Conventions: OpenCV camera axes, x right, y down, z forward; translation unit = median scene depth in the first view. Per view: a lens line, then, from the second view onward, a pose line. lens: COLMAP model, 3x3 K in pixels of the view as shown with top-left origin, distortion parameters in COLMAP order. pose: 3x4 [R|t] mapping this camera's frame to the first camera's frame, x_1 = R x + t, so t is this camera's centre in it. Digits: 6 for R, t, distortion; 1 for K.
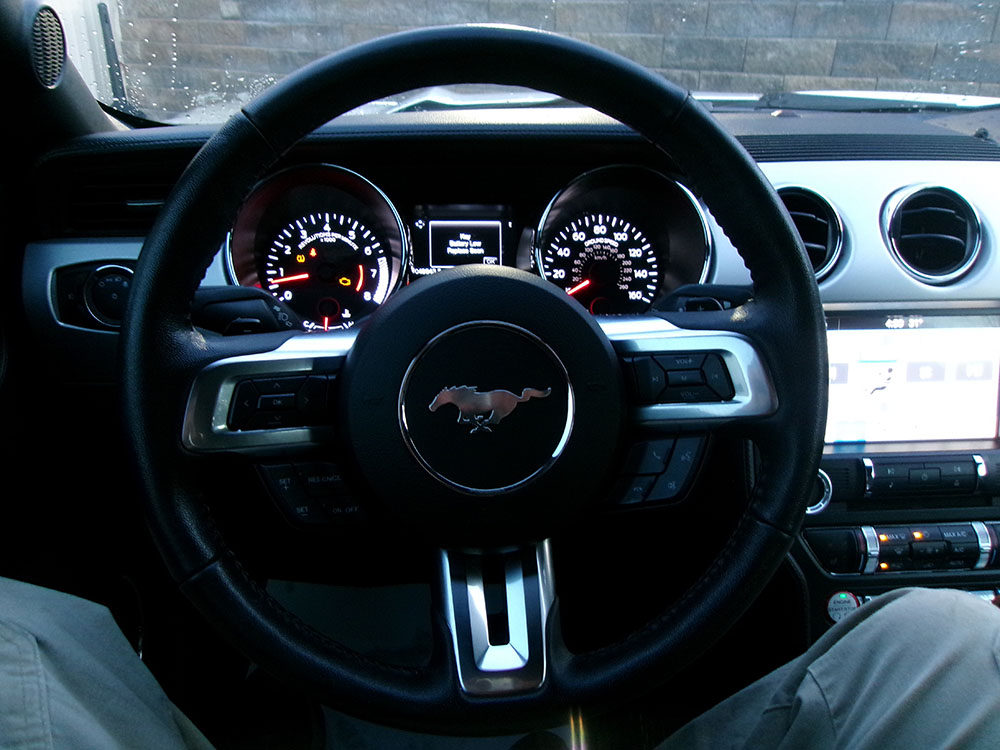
lens RADIAL K [[773.3, 0, 495.0], [0, 773.3, 376.5], [0, 0, 1]] dist [-0.017571, 0.046516]
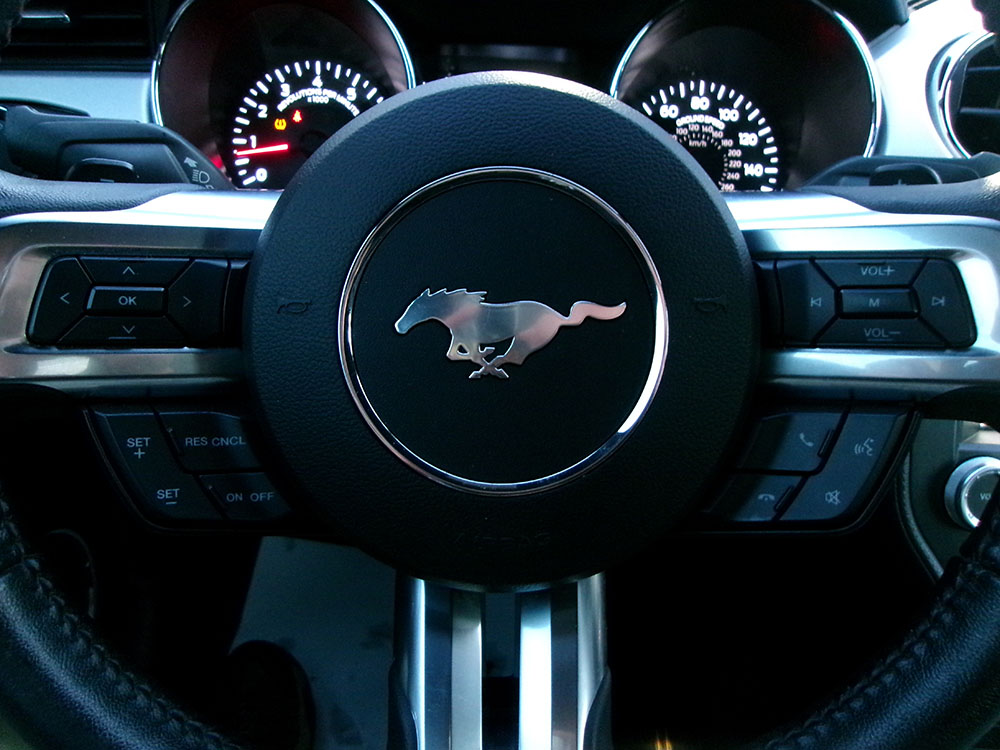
lens RADIAL K [[773.3, 0, 495.0], [0, 773.3, 376.5], [0, 0, 1]] dist [-0.017571, 0.046516]
pose [[0.995696, 0.064485, -0.066569, 0.013098], [-0.059675, 0.995627, 0.071872, 0.019135], [0.070912, -0.067590, 0.995190, 0.277109]]
